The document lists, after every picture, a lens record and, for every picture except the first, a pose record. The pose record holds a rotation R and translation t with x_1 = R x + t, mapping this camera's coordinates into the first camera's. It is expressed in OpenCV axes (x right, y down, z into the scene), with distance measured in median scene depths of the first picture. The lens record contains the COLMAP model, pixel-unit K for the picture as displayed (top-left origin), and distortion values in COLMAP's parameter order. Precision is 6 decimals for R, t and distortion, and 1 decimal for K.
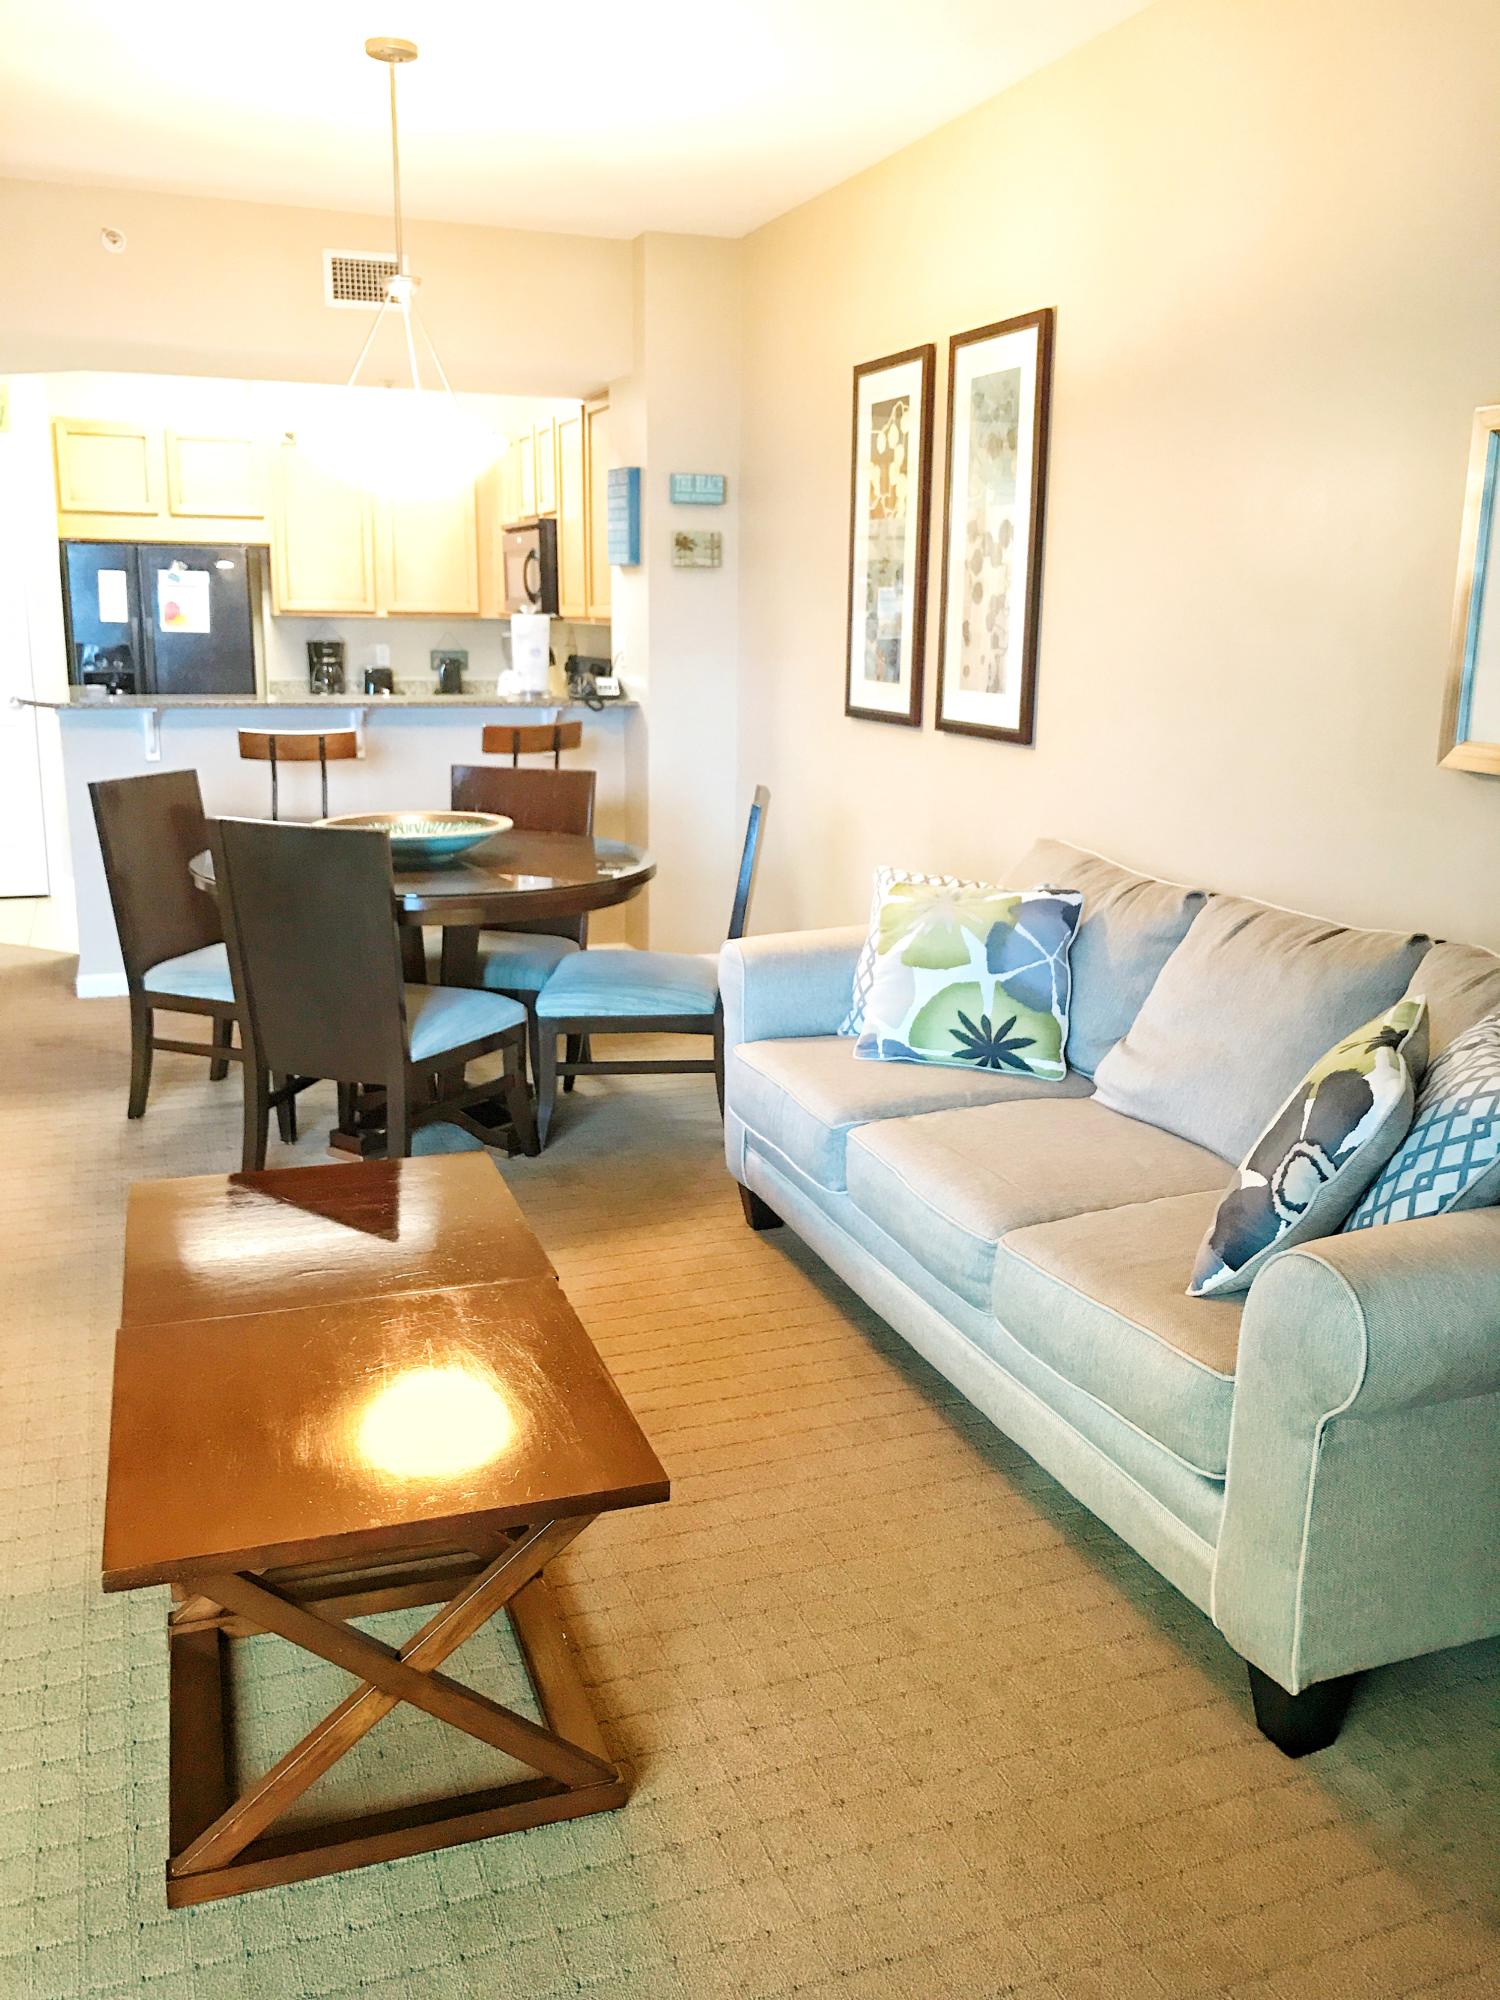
lens RADIAL K [[1654.0, 0, 765.7], [0, 1654.0, 999.3], [0, 0, 1]] dist [-0.007297, -0.004038]
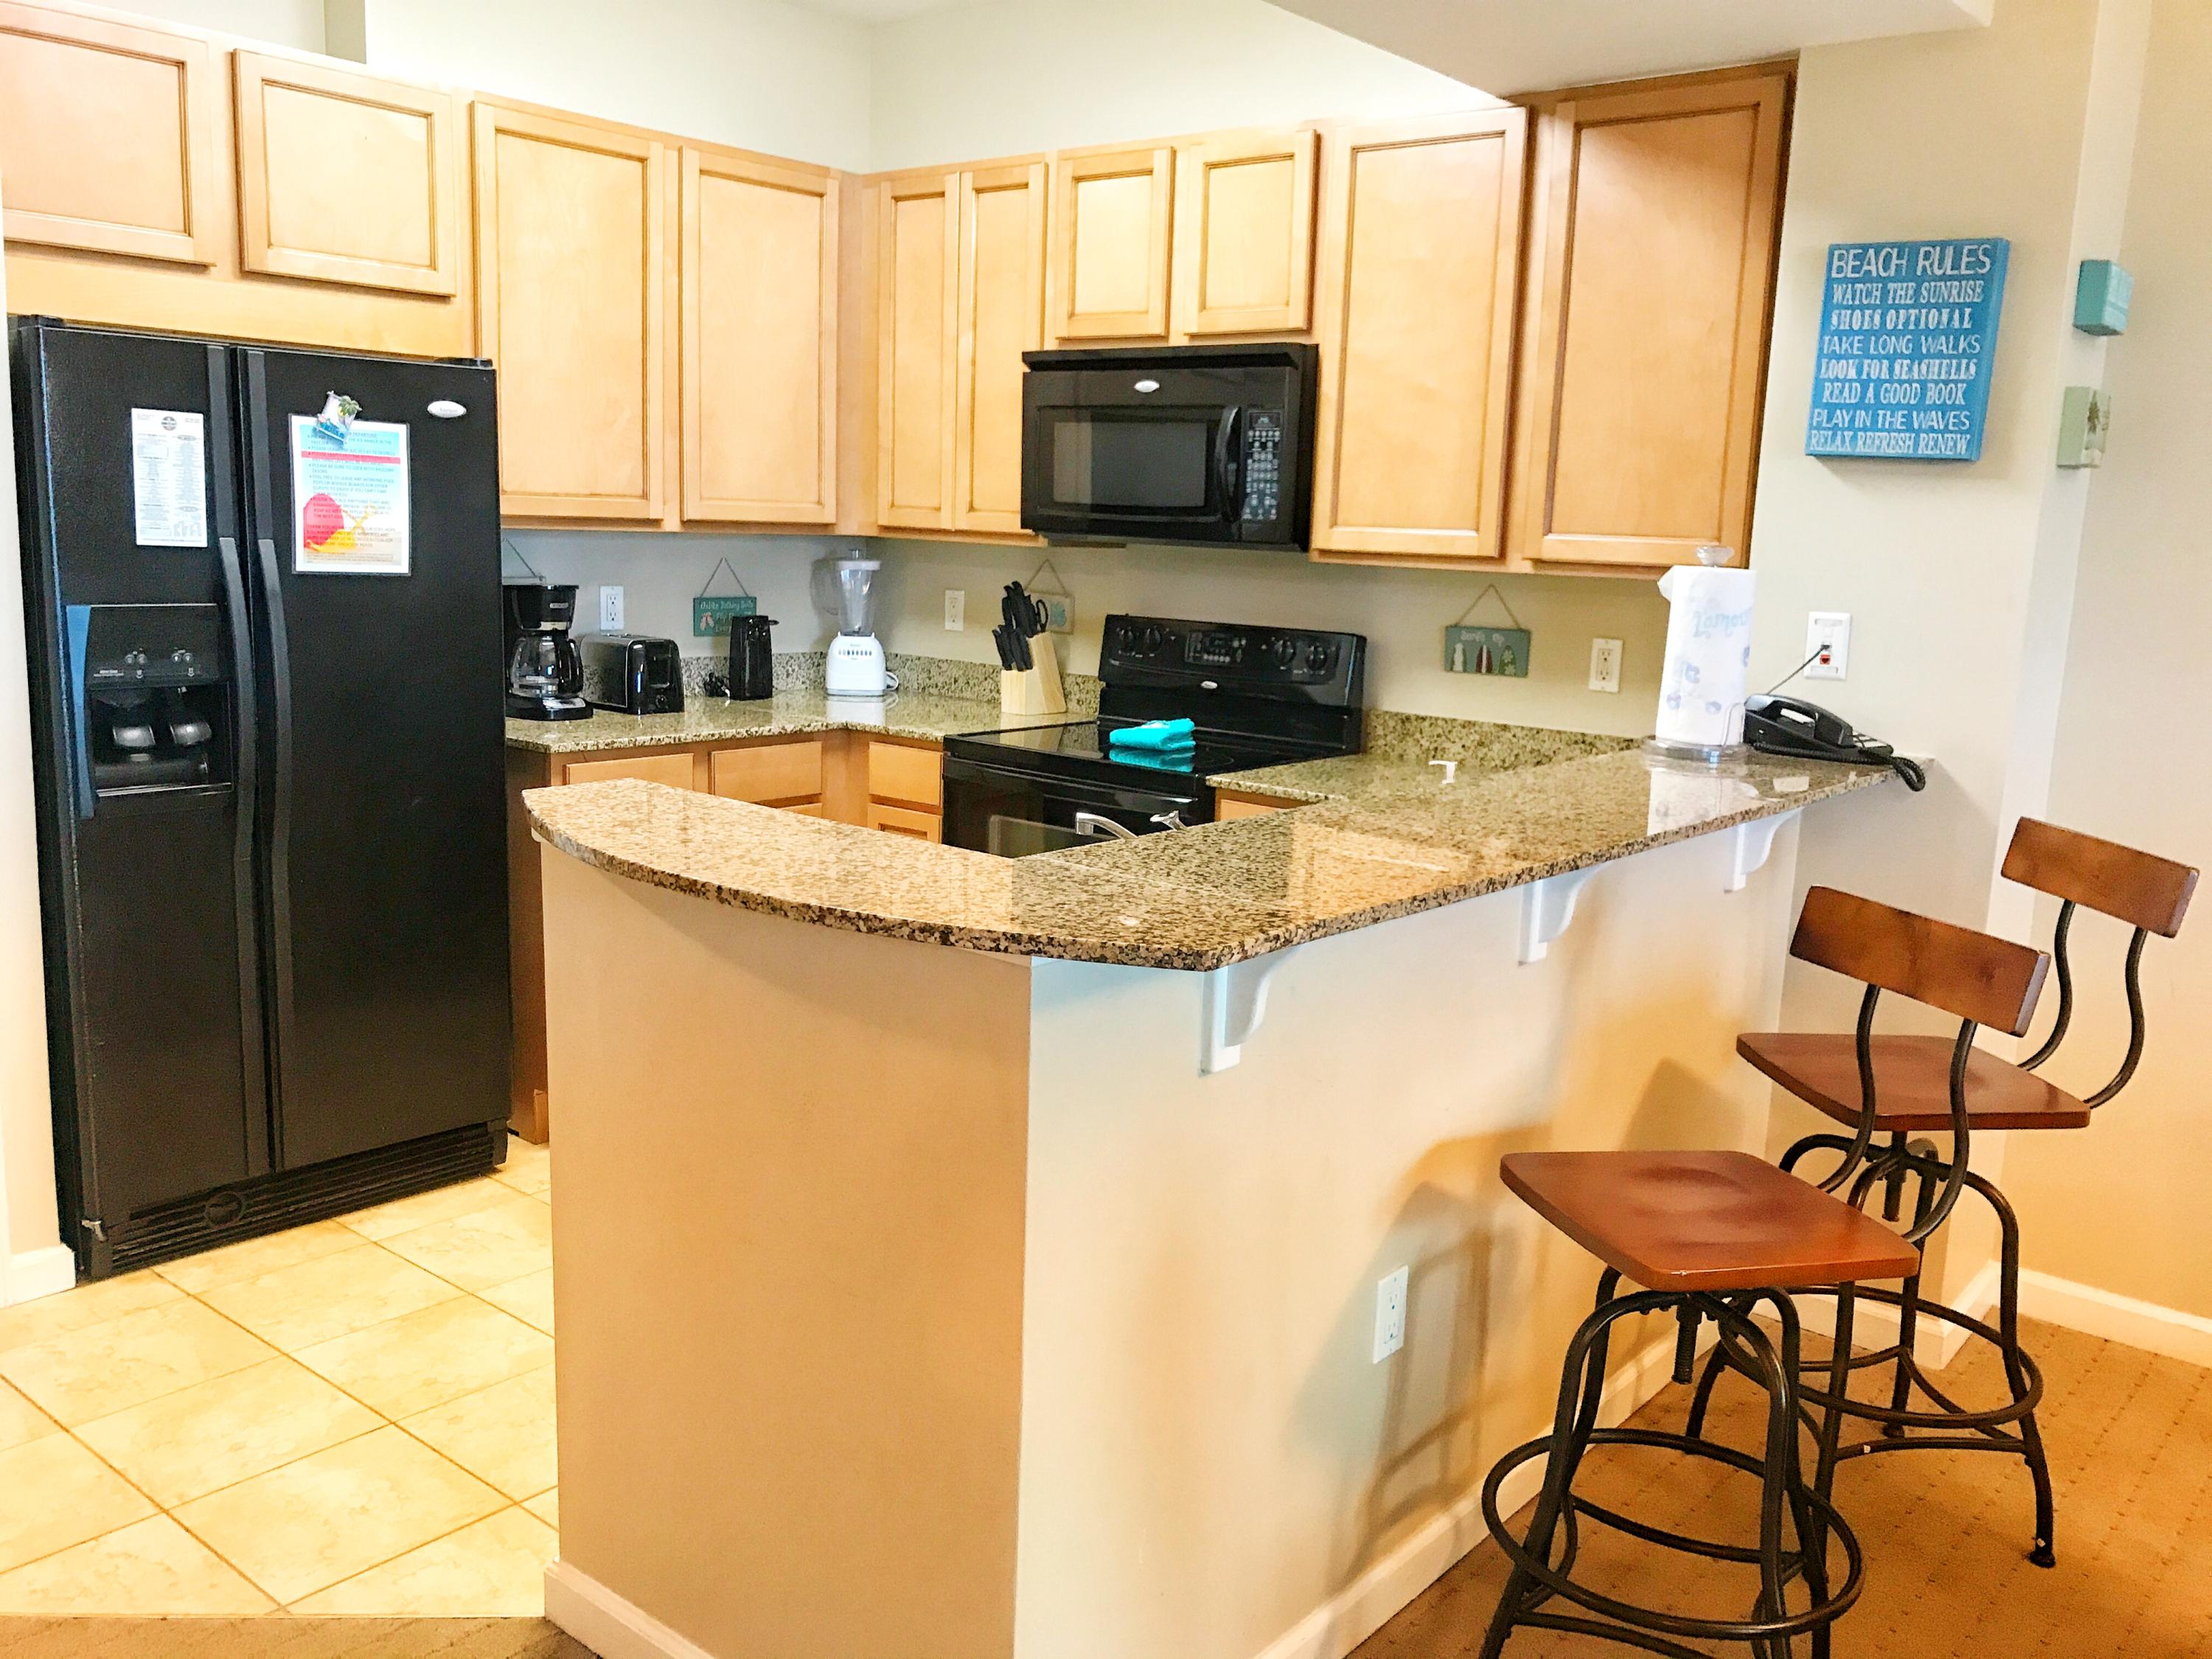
lens RADIAL K [[1811.4, 0, 1122.4], [0, 1811.4, 834.5], [0, 0, 1]] dist [0.003884, -0.000214]
pose [[0.863832, -0.074233, 0.498280, -0.578163], [0.094289, 0.995429, -0.015165, -0.192181], [-0.494877, 0.060083, 0.866883, 0.758249]]
